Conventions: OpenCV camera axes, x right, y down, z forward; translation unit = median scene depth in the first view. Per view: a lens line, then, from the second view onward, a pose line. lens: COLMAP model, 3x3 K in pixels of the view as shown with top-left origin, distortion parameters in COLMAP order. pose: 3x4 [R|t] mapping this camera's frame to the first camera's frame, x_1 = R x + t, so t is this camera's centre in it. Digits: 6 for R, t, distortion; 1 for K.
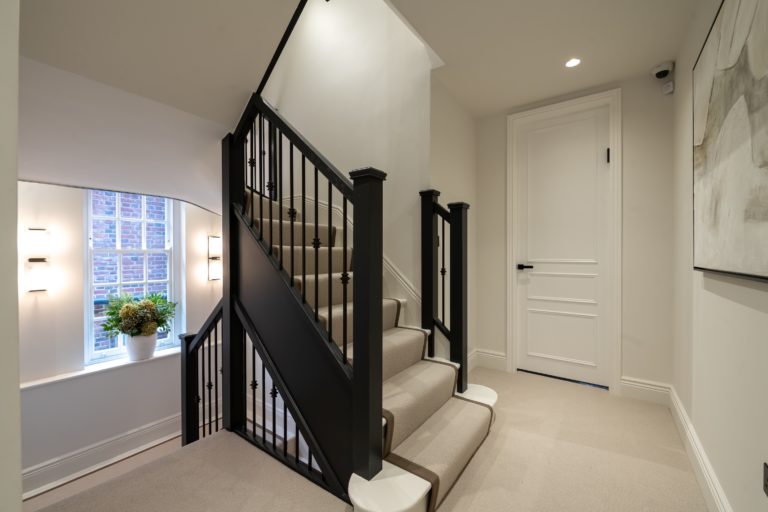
lens RADIAL K [[306.6, 0, 382.1], [0, 306.6, 253.8], [0, 0, 1]] dist [-0.001991, -0.000254]
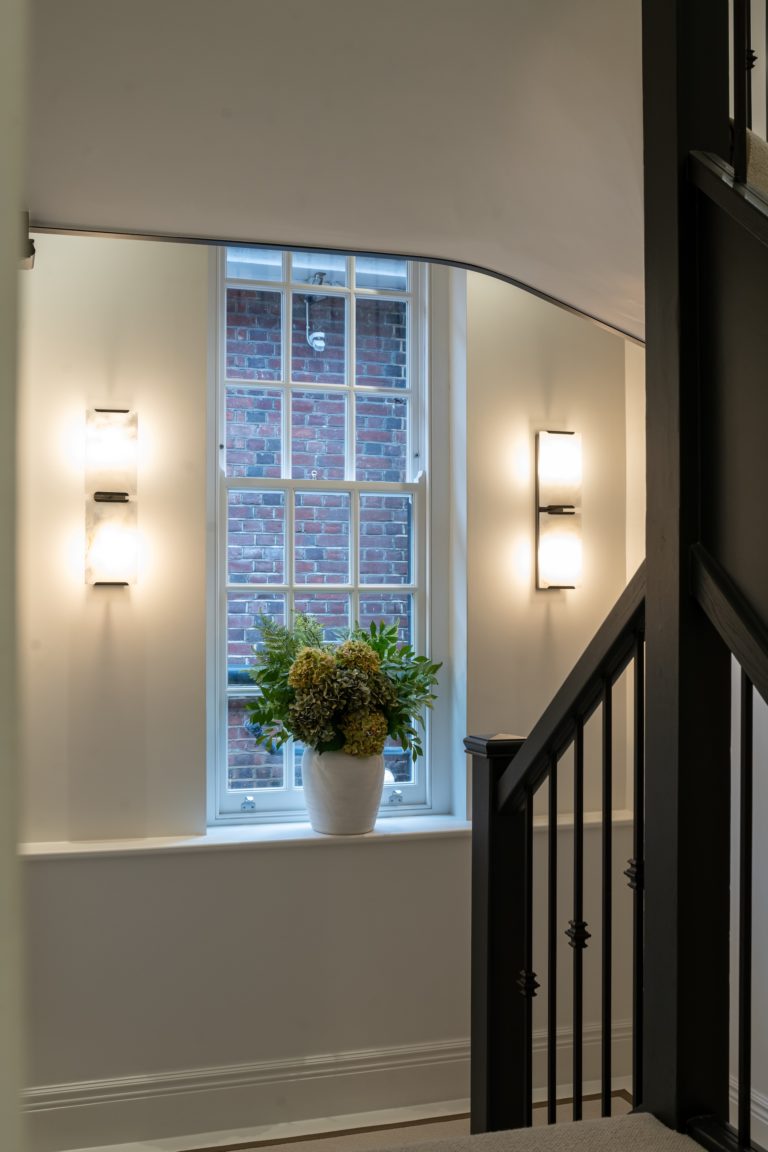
lens RADIAL K [[1138.1, 0, 384.0], [0, 1138.1, 576.0], [0, 0, 1]] dist [-0.011886, -0.003829]
pose [[0.820173, 0.003270, -0.572106, -0.118895], [-0.008987, 0.999934, -0.007168, 0.106215], [0.572045, 0.011021, 0.820148, 0.104870]]
